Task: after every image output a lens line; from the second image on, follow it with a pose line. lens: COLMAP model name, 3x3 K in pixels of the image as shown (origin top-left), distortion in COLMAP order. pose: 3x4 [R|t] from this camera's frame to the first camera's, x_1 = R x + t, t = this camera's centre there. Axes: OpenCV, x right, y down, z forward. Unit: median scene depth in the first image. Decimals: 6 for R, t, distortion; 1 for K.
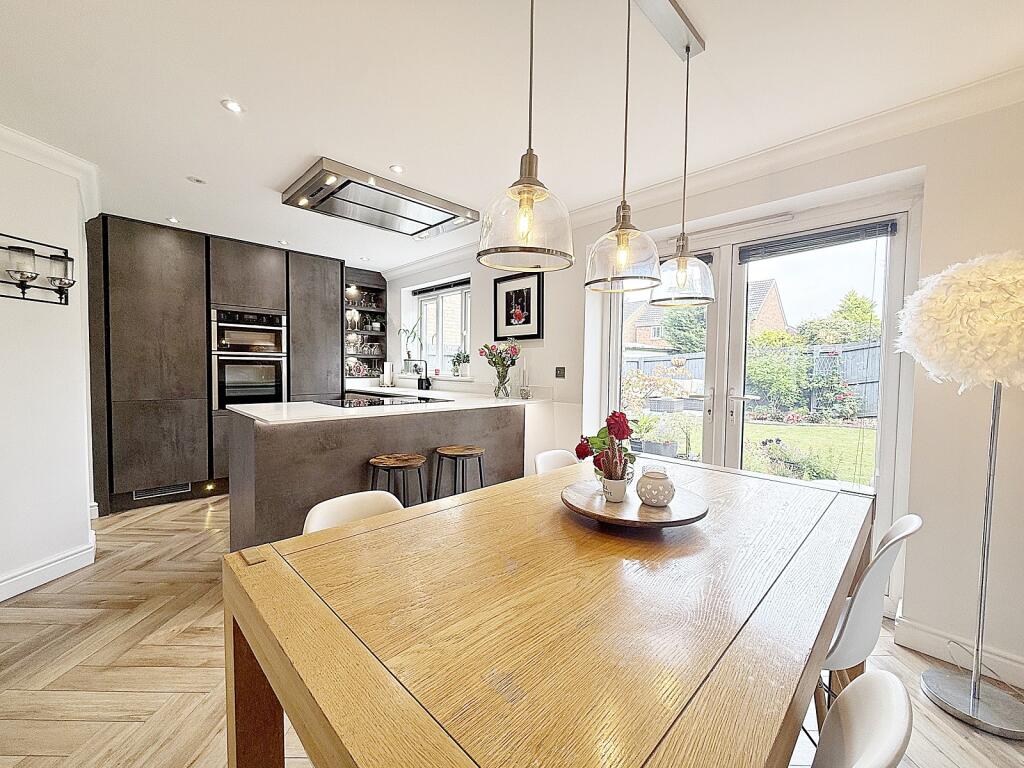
lens RADIAL K [[410.6, 0, 512.4], [0, 410.6, 386.3], [0, 0, 1]] dist [-0.000319, -0.000006]
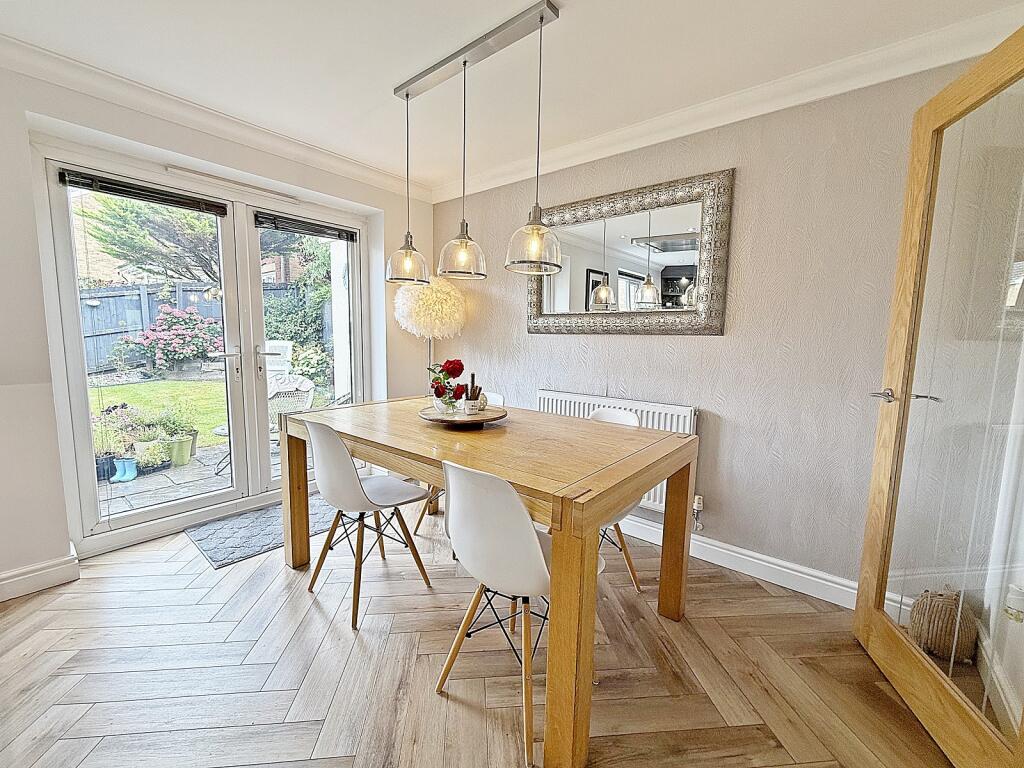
lens RADIAL K [[418.2, 0, 509.2], [0, 418.2, 383.4], [0, 0, 1]] dist [-0.000184, 0.000126]
pose [[-0.085069, -0.125843, 0.988396, -0.709504], [0.024132, 0.991441, 0.128308, -0.025998], [-0.996083, 0.034767, -0.081304, 0.526742]]
